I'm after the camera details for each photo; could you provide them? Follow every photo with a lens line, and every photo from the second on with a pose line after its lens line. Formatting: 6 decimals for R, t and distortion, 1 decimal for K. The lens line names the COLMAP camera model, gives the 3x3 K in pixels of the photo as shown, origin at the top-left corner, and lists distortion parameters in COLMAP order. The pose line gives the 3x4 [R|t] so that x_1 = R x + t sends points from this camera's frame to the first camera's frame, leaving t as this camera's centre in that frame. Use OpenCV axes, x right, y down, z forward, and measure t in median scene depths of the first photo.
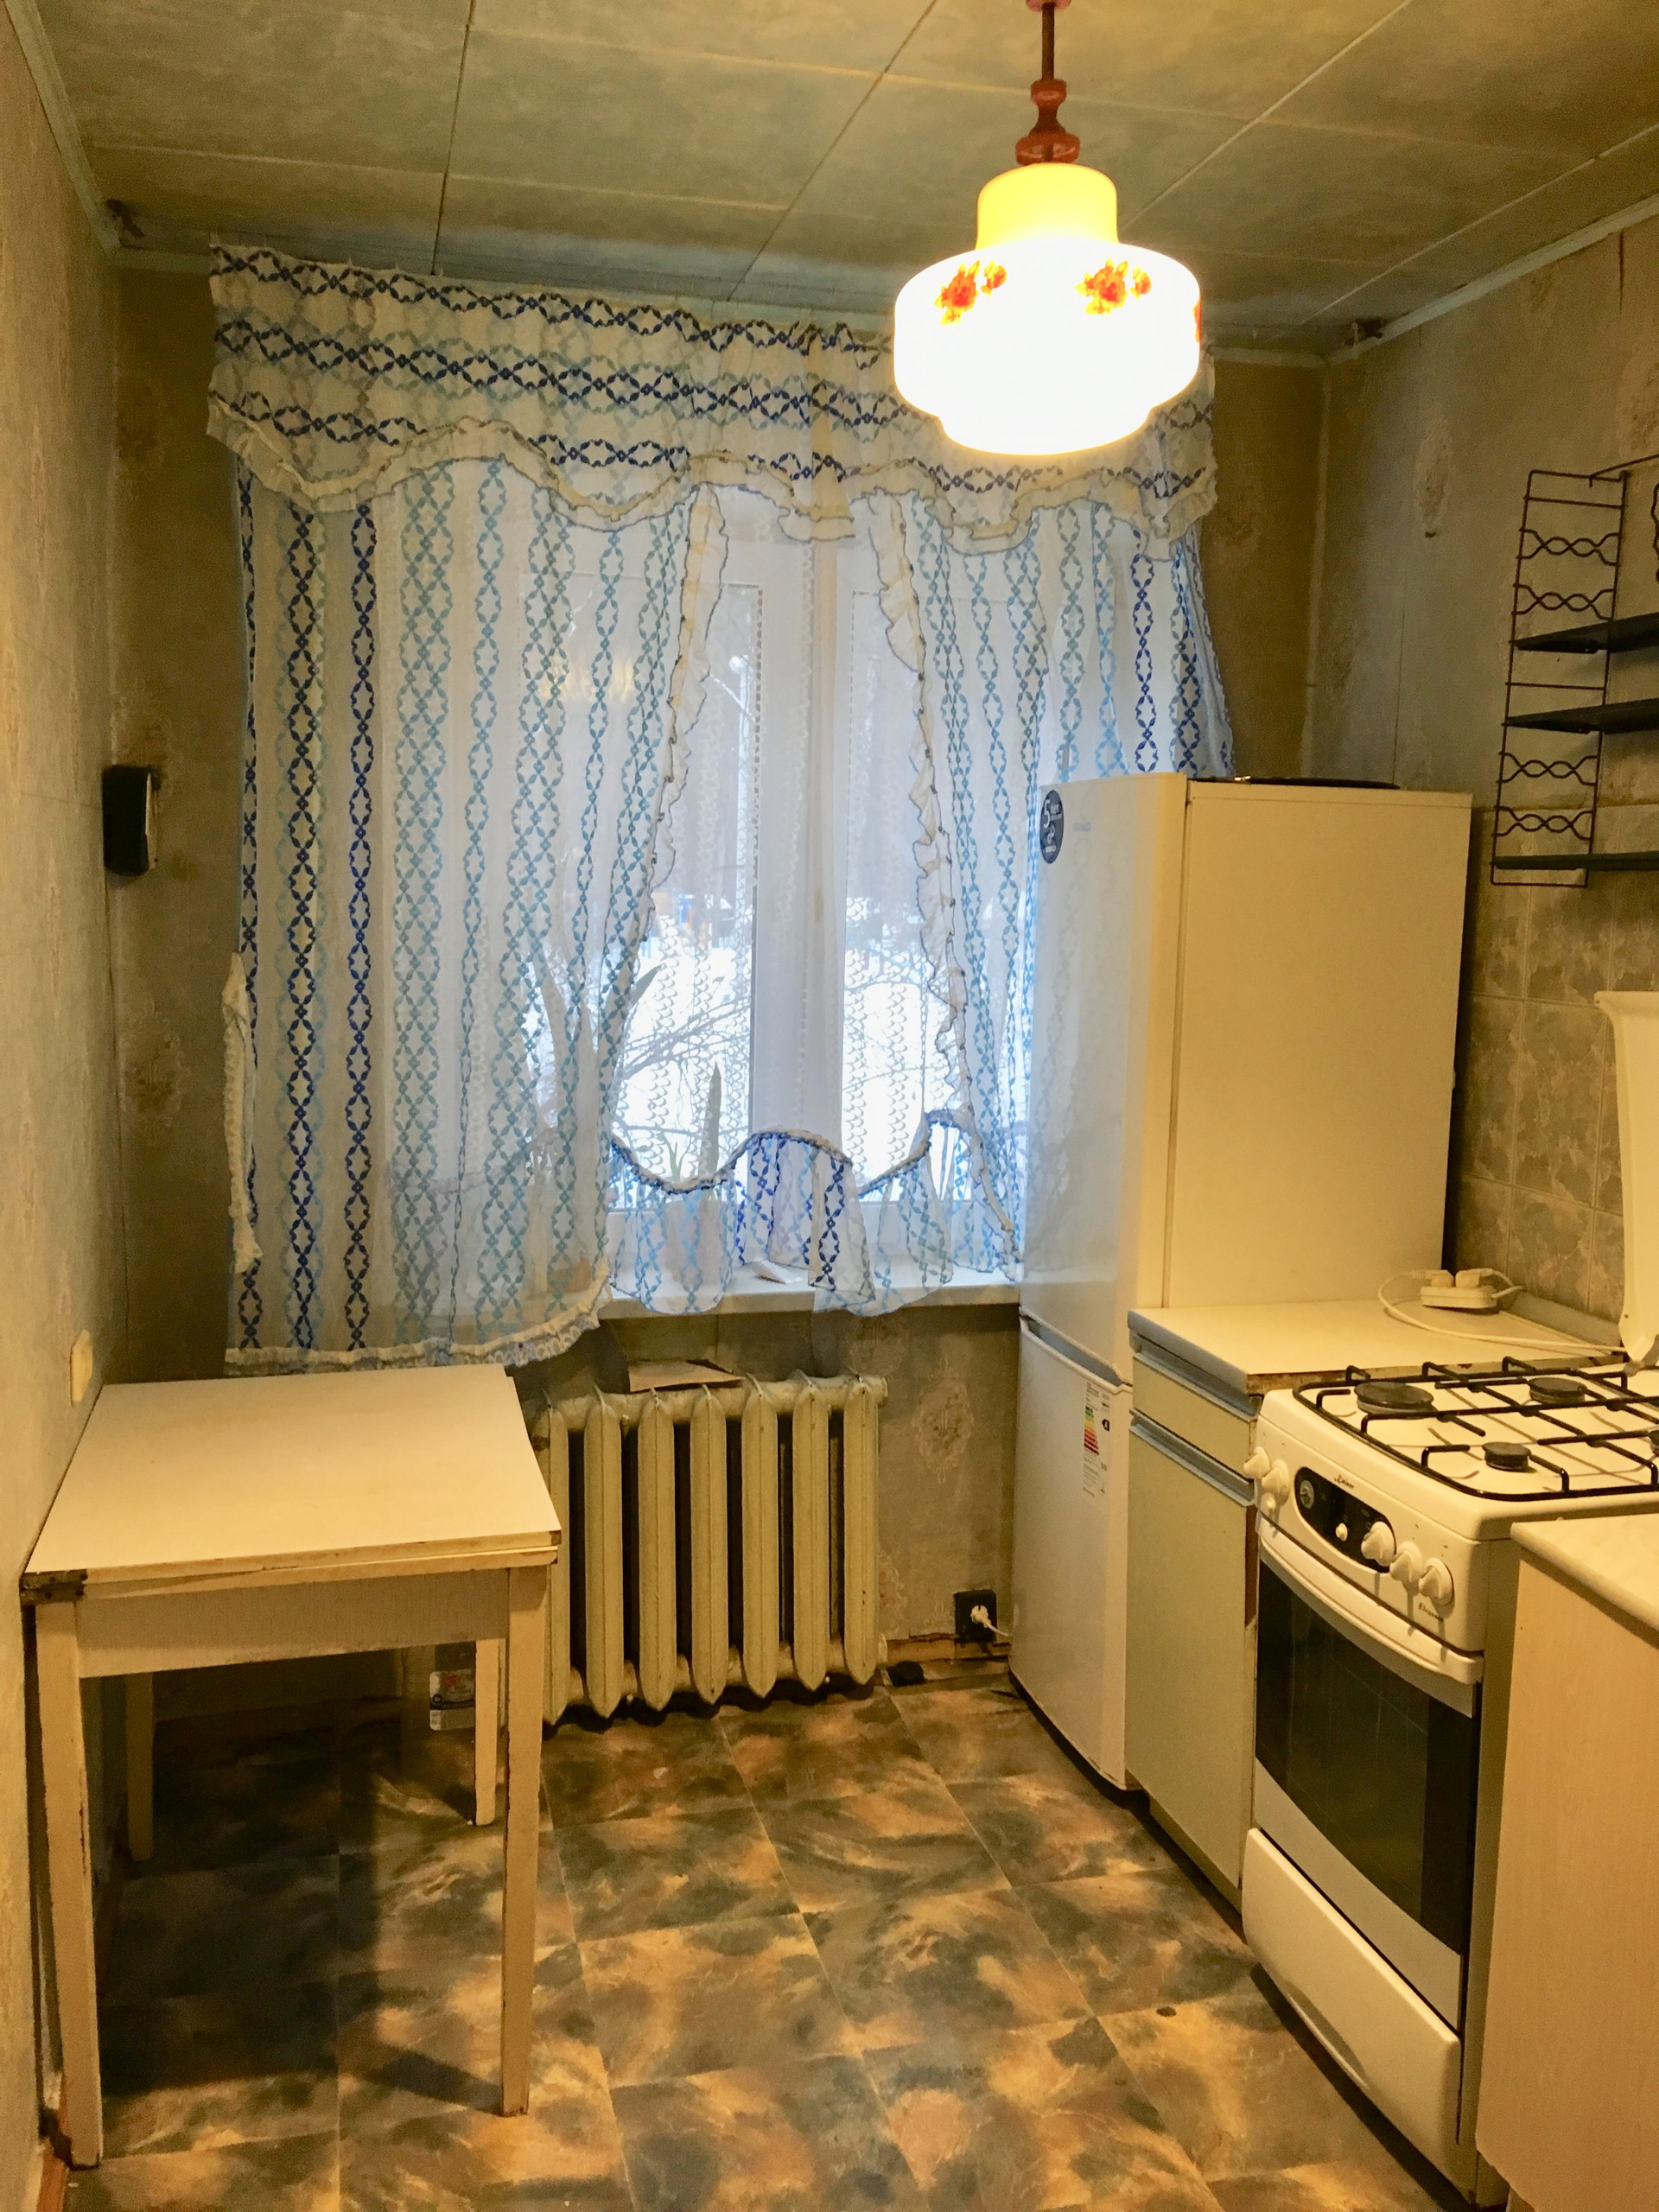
lens RADIAL K [[1853.8, 0, 823.6], [0, 1853.8, 1105.9], [0, 0, 1]] dist [0.104052, -0.145819]
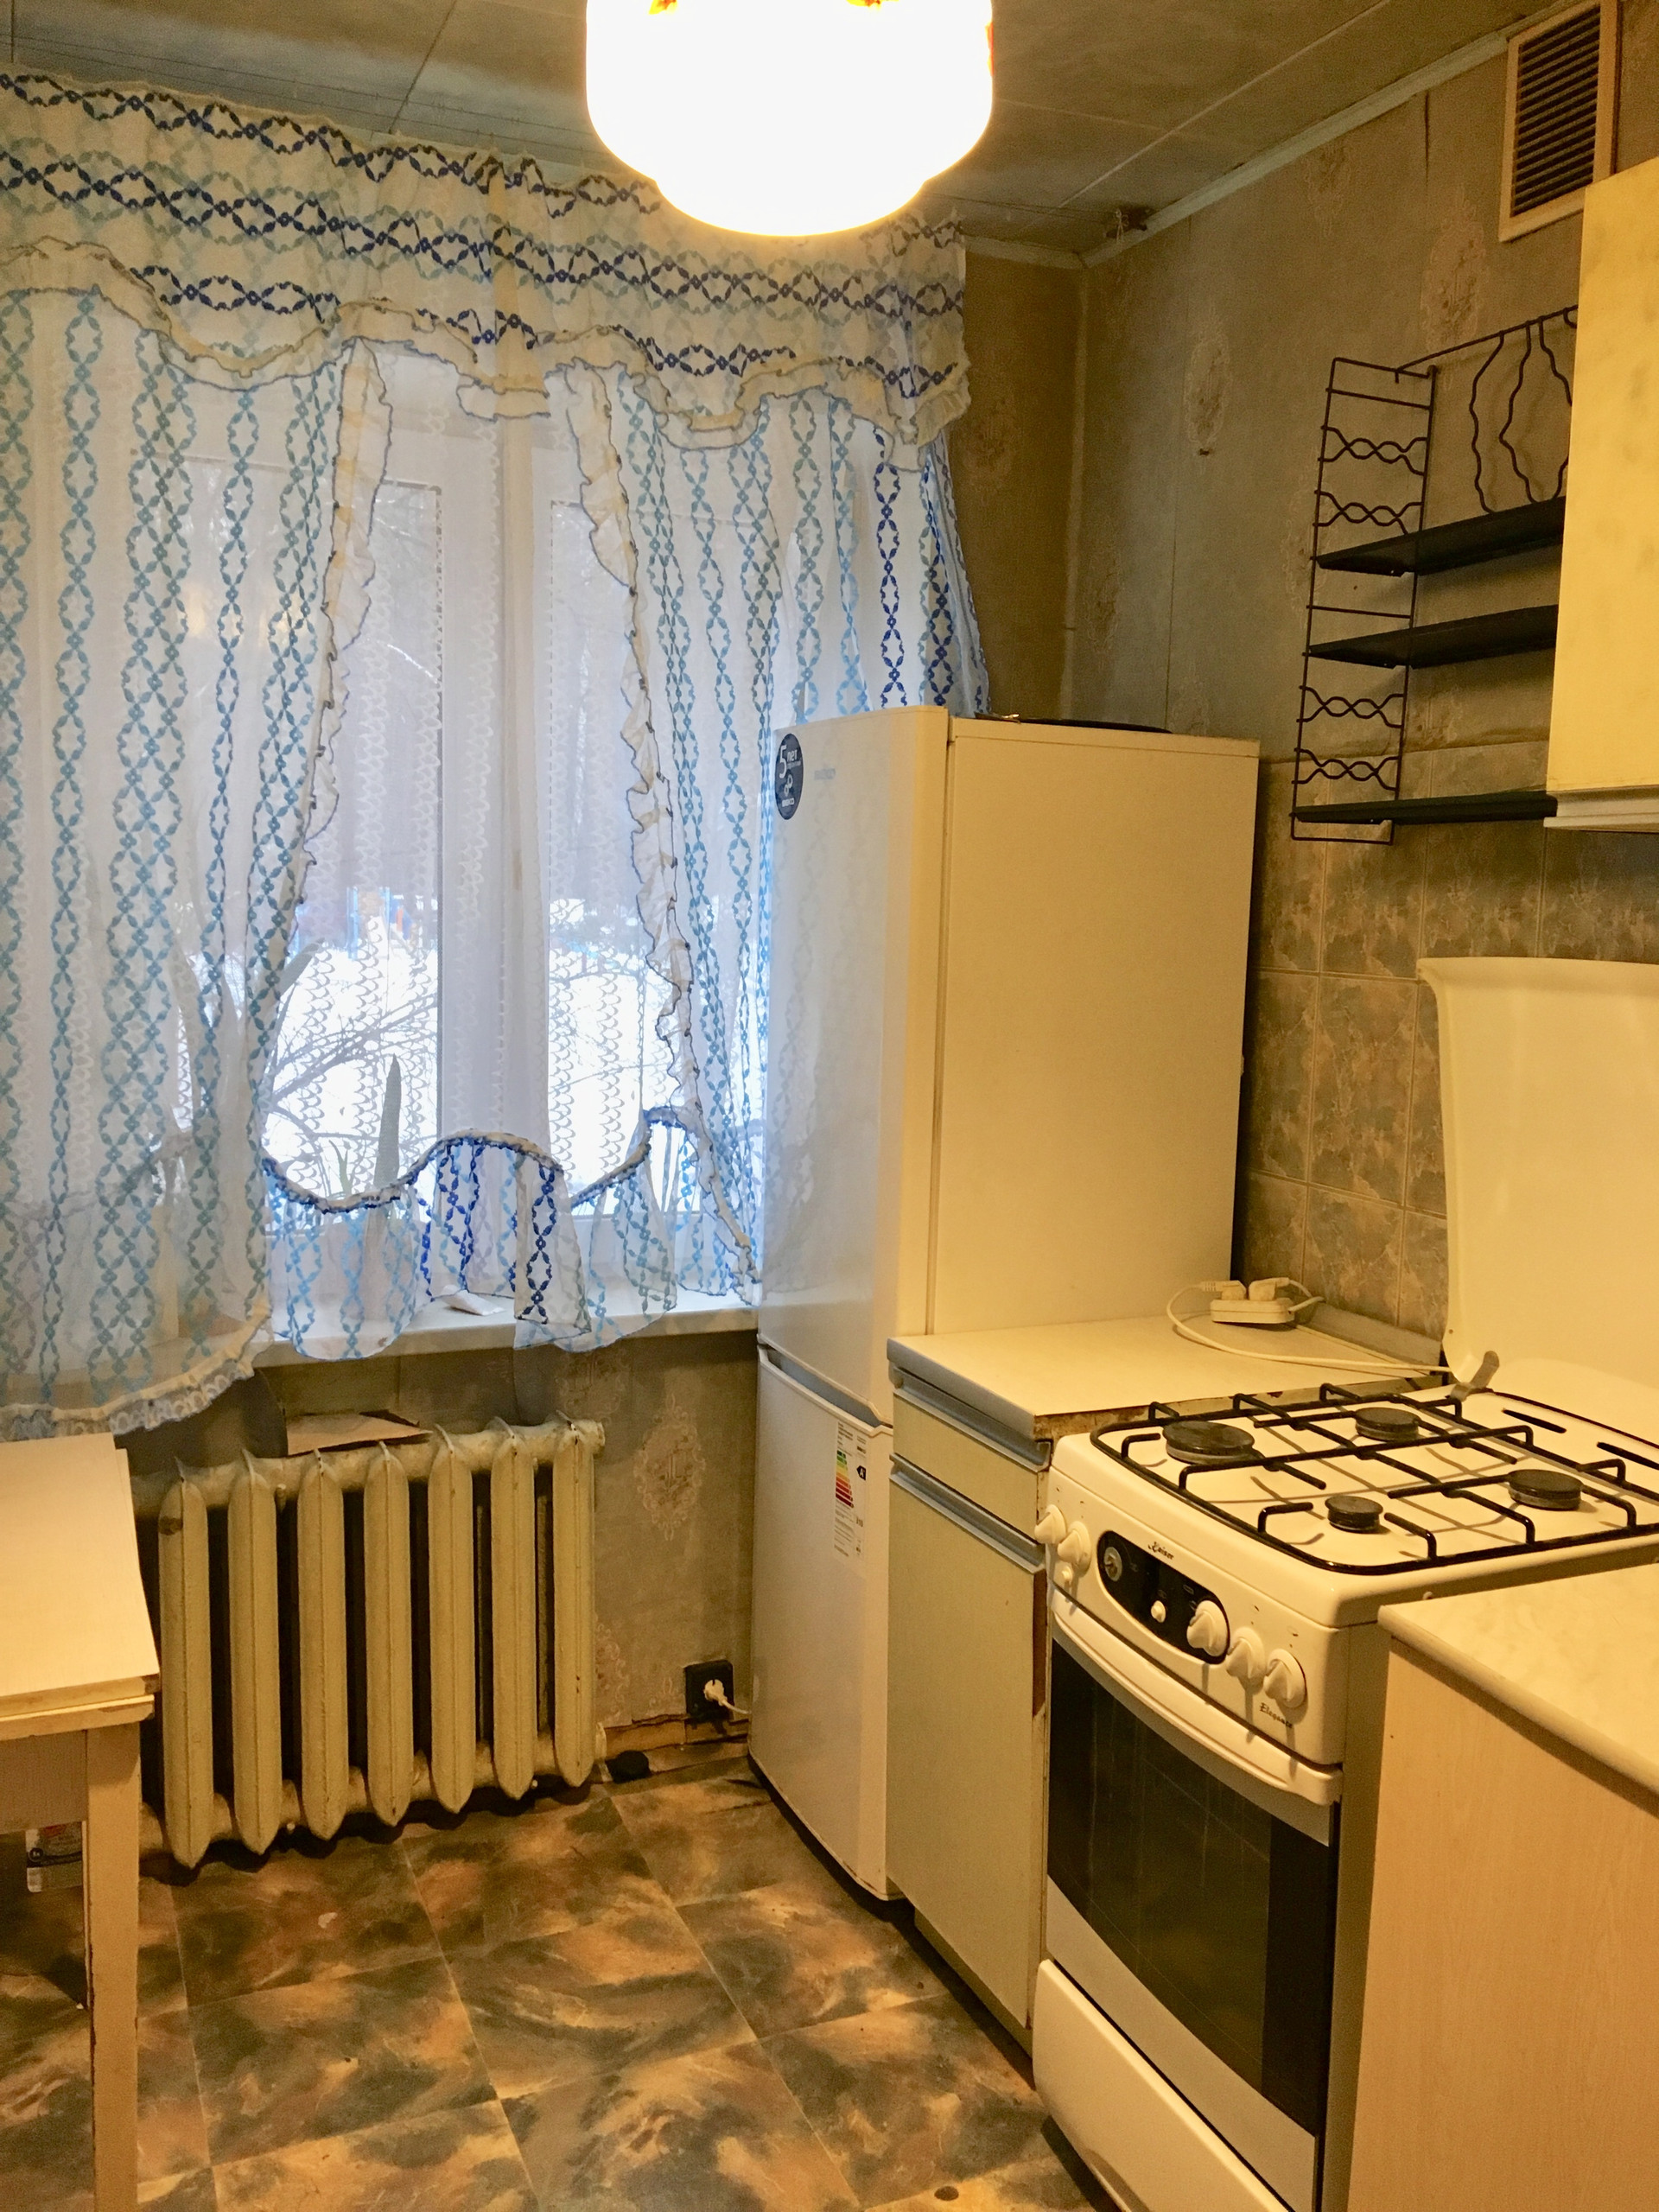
lens RADIAL K [[1853.8, 0, 822.1], [0, 1853.8, 1110.2], [0, 0, 1]] dist [0.104052, -0.145819]
pose [[0.988818, -0.012064, 0.148639, 0.009029], [0.012107, 0.999927, 0.000620, 0.004371], [-0.148636, 0.001186, 0.988891, 0.160701]]
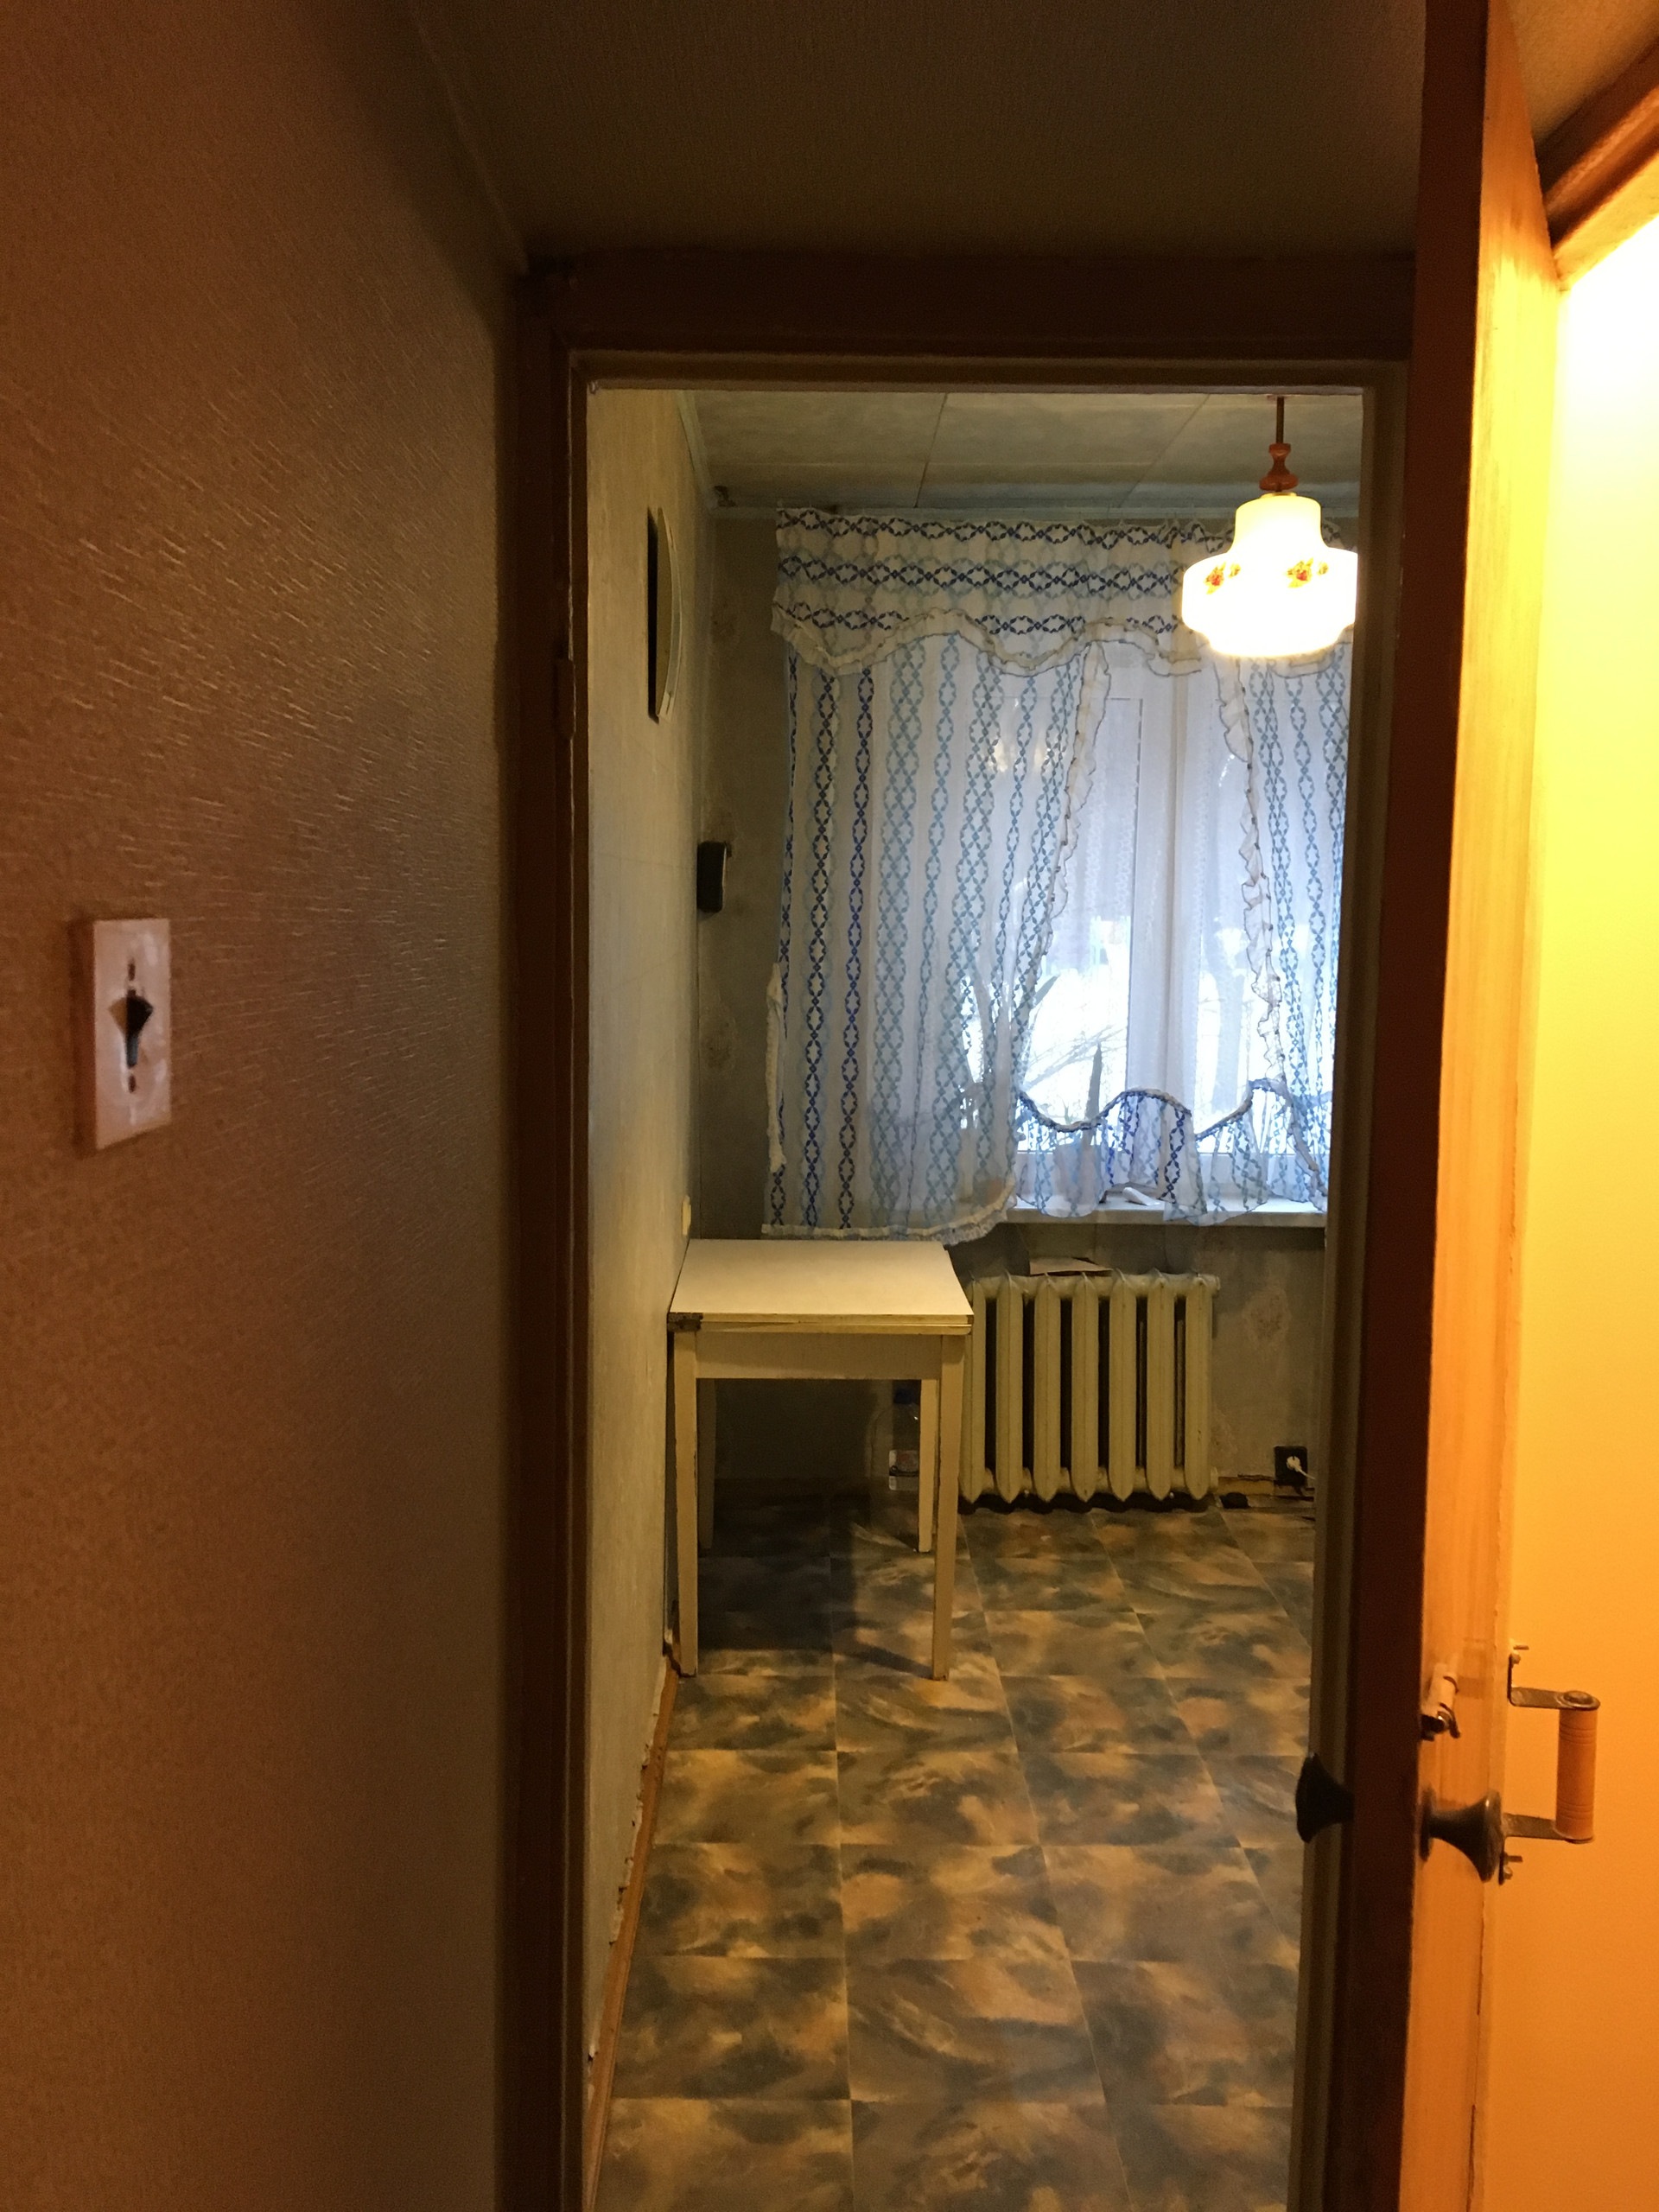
lens RADIAL K [[1853.8, 0, 807.2], [0, 1853.8, 1090.8], [0, 0, 1]] dist [0.104052, -0.145819]
pose [[0.969187, 0.019843, -0.245524, 0.082972], [-0.025598, 0.999467, -0.020273, 0.051965], [0.244991, 0.025934, 0.969178, -0.451030]]
